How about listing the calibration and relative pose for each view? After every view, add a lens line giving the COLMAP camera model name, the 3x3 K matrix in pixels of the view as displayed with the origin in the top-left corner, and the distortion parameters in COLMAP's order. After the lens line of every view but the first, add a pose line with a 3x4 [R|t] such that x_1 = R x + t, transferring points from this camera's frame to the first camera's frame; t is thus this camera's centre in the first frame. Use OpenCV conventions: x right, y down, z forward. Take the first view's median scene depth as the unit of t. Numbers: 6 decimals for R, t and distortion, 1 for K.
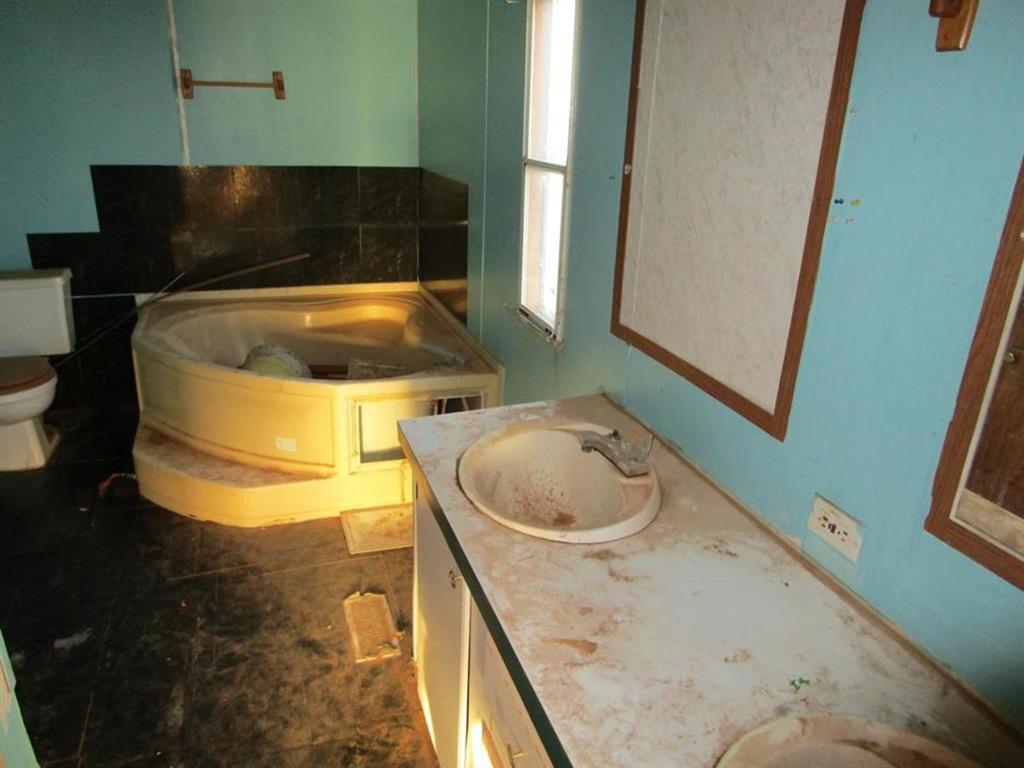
lens RADIAL K [[740.1, 0, 506.7], [0, 740.1, 381.8], [0, 0, 1]] dist [-0.030360, 0.000150]
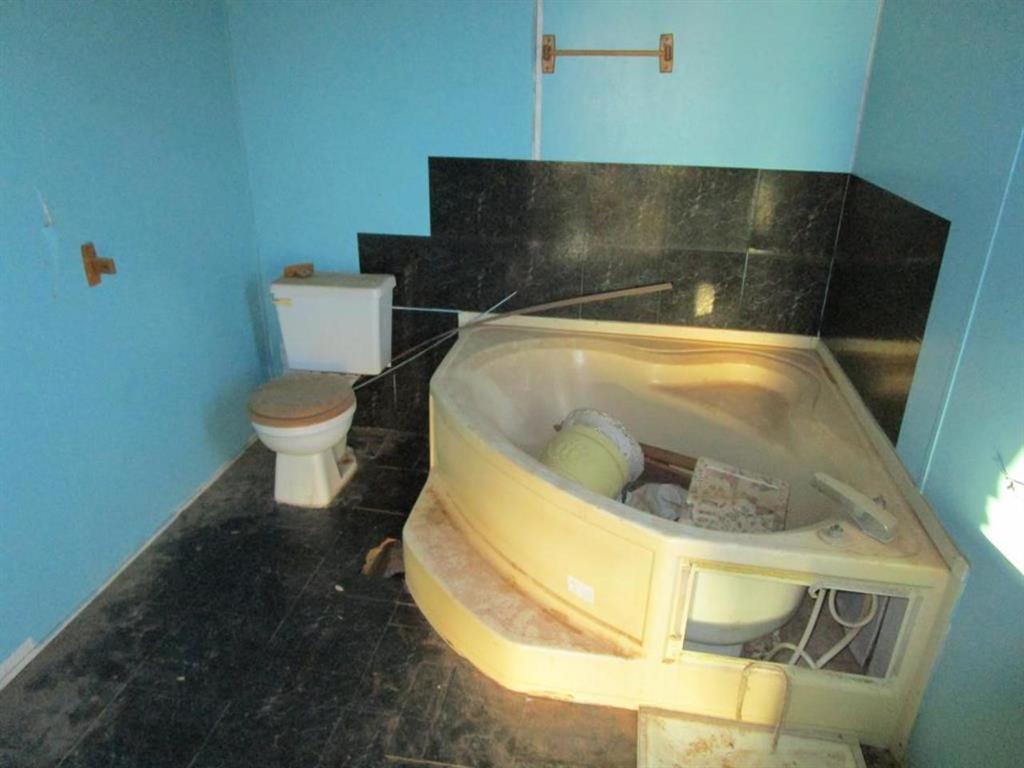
lens RADIAL K [[701.4, 0, 512.0], [0, 701.4, 384.0], [0, 0, 1]] dist [-0.032883, -0.000692]
pose [[0.873518, 0.176725, -0.453579, -0.079602], [-0.151008, 0.984182, 0.092645, -0.130996], [0.462777, -0.012433, 0.886388, 0.338205]]
